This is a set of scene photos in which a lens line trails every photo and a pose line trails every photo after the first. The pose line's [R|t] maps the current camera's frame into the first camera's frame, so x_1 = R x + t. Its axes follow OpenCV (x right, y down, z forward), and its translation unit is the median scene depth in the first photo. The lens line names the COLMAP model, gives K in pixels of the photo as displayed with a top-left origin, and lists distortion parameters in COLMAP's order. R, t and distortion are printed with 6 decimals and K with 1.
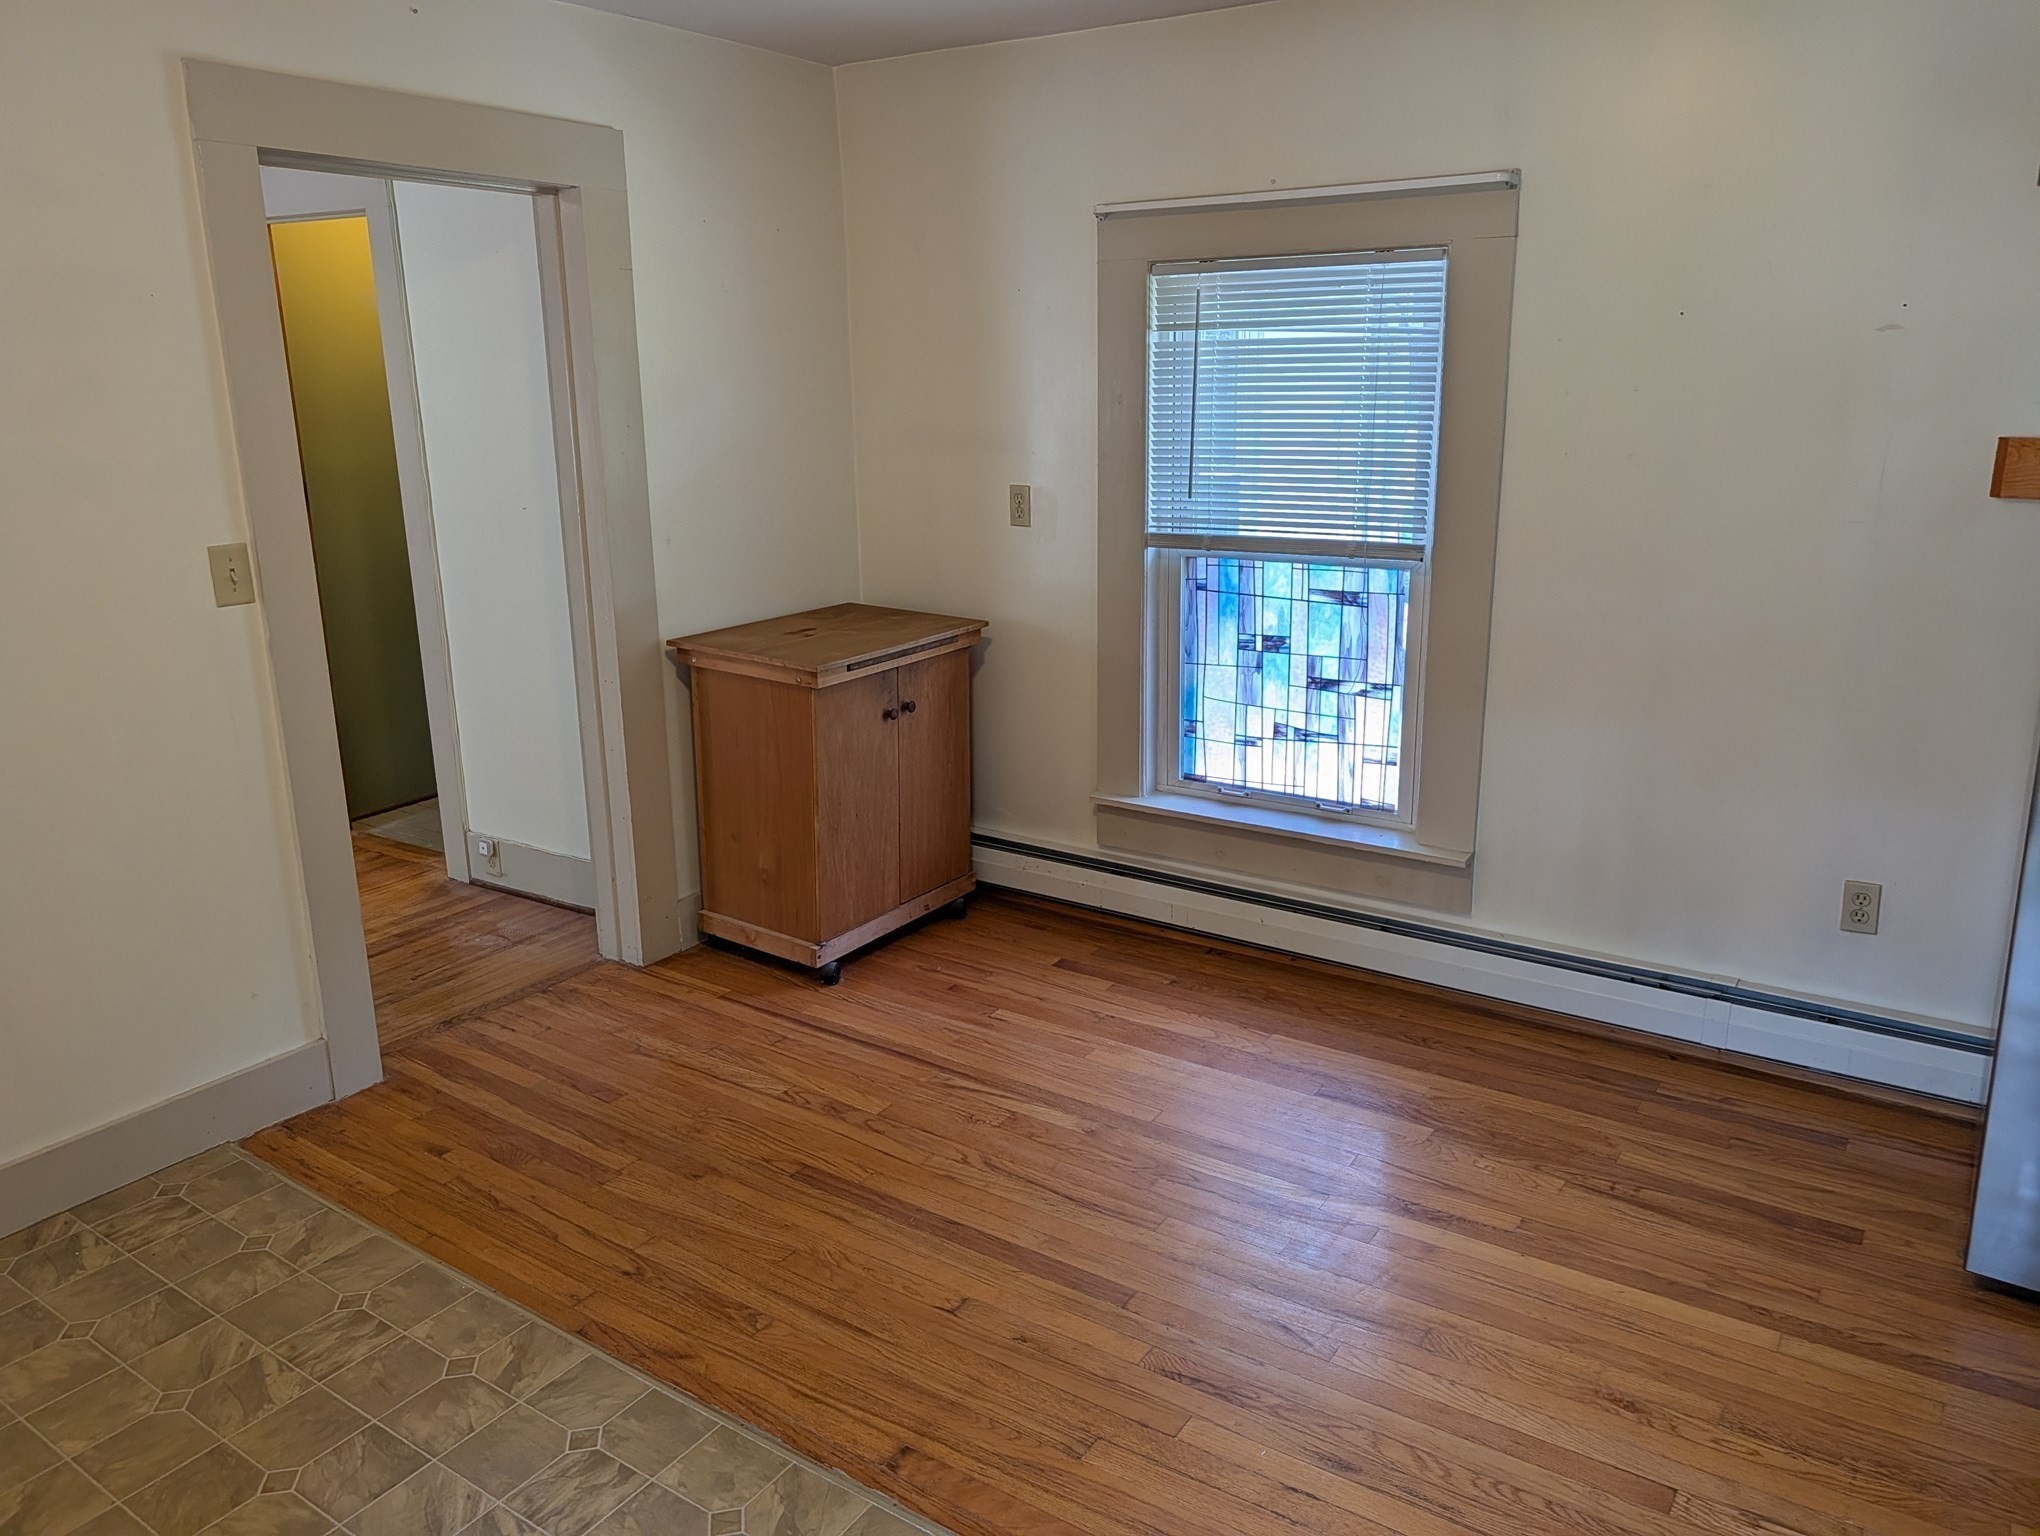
lens RADIAL K [[1458.4, 0, 1022.5], [0, 1458.4, 734.6], [0, 0, 1]] dist [0.124504, -0.145508]
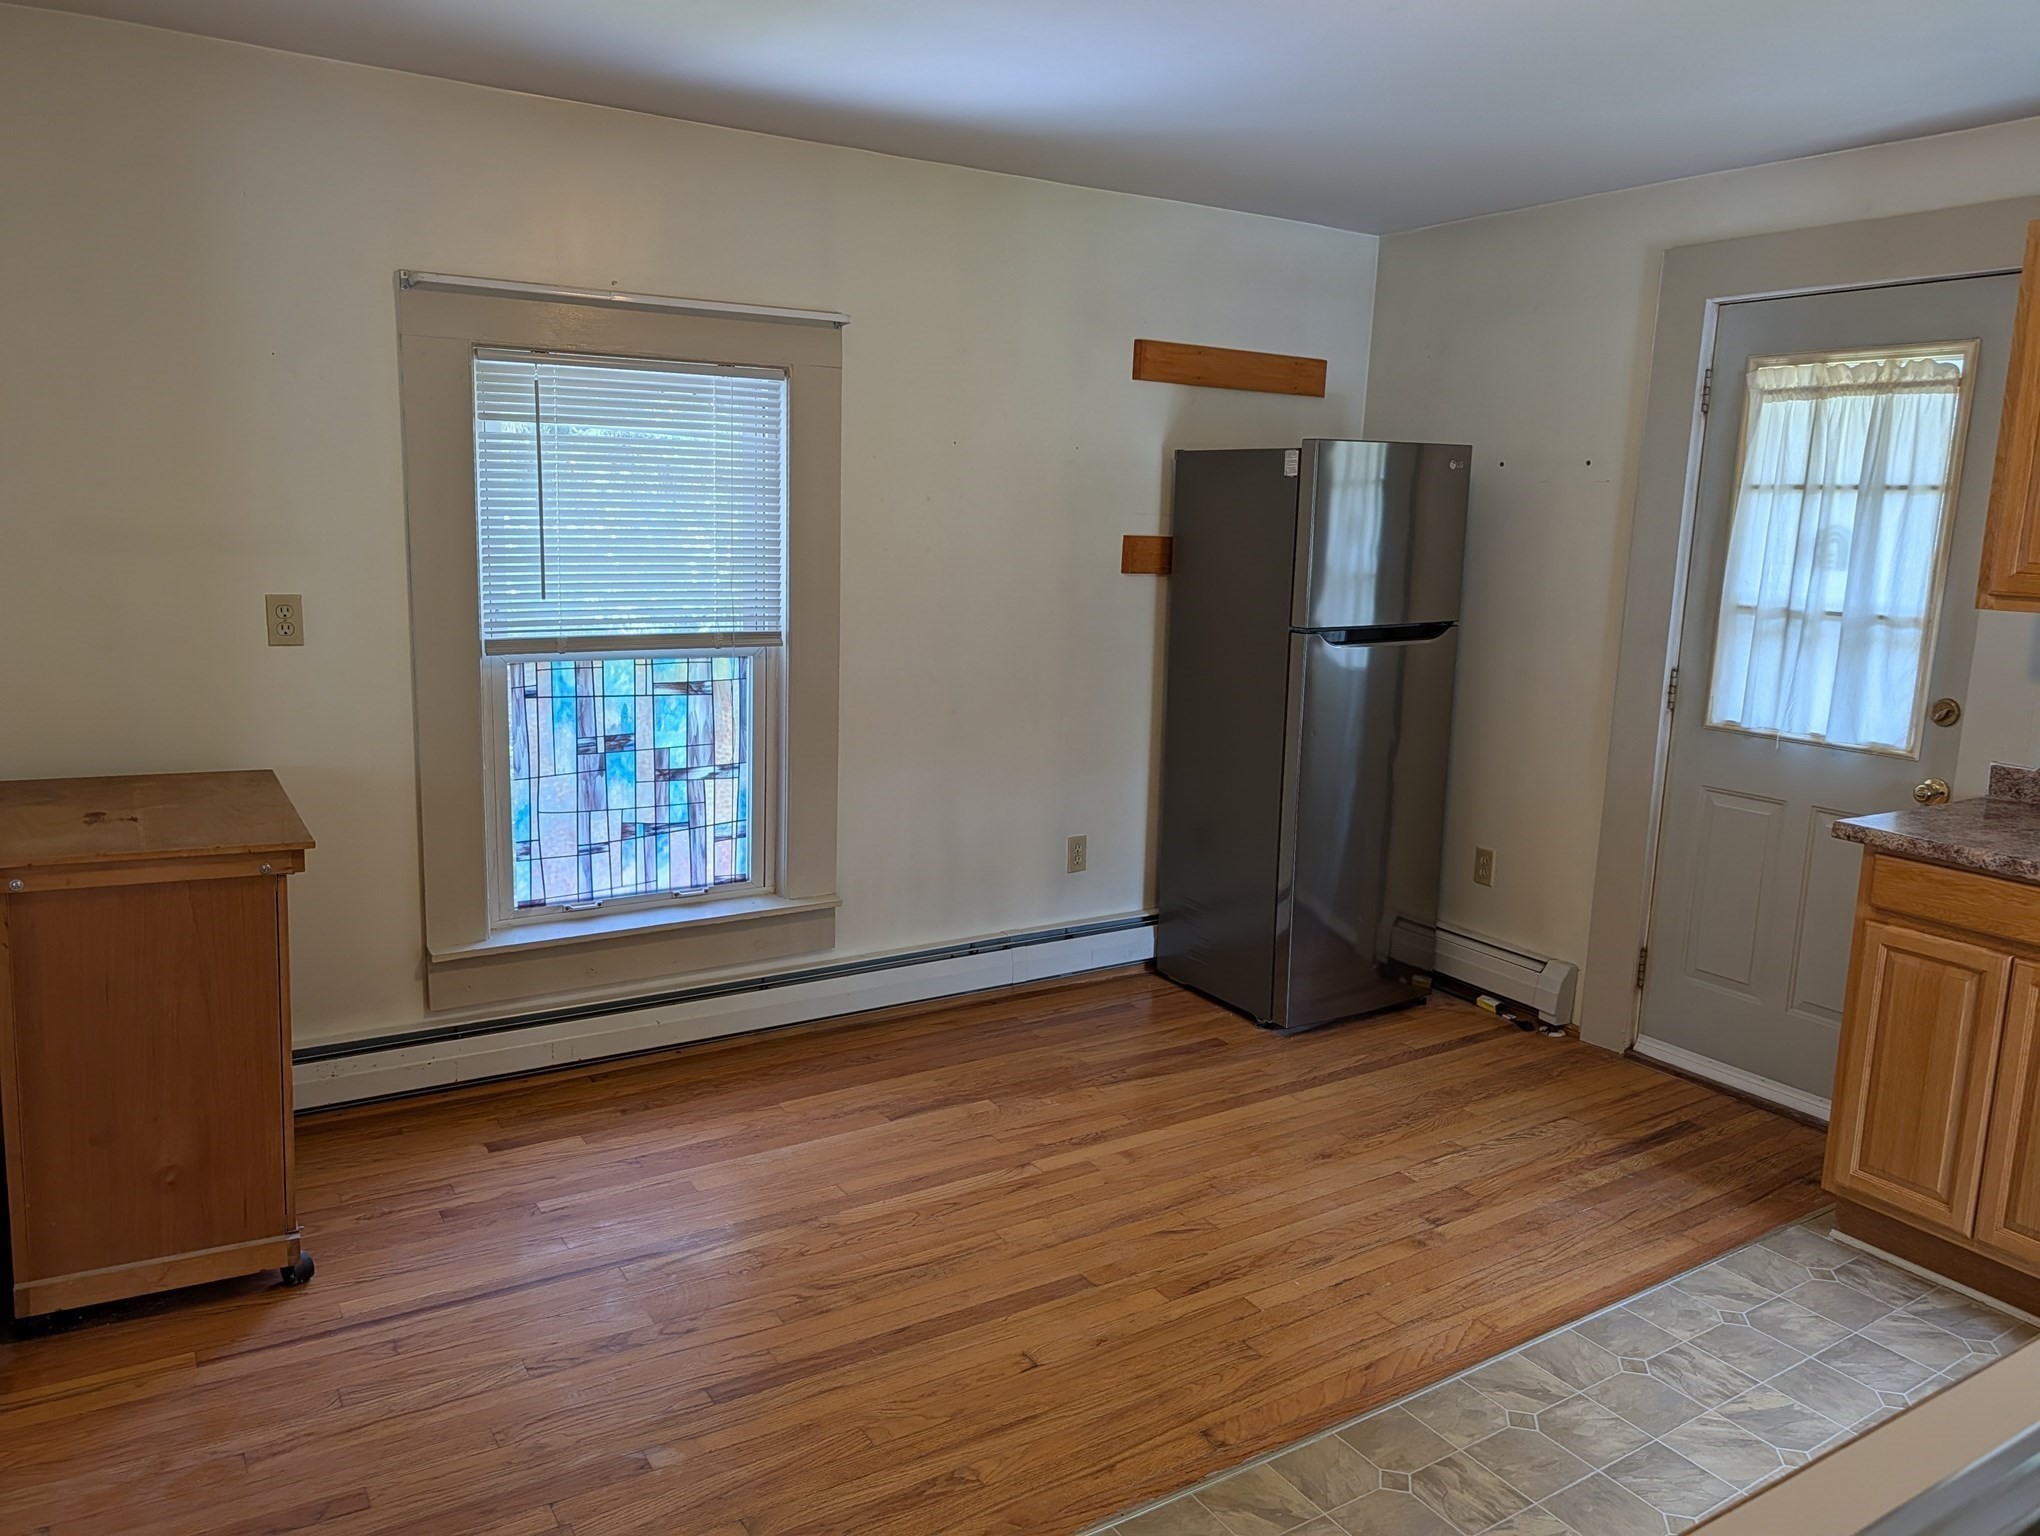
lens RADIAL K [[1485.1, 0, 1016.7], [0, 1485.1, 767.2], [0, 0, 1]] dist [0.044235, -0.030810]
pose [[0.411577, -0.138044, 0.900860, -0.629107], [0.190265, 0.979696, 0.063197, -0.059176], [-0.891293, 0.145392, 0.429486, 0.339321]]
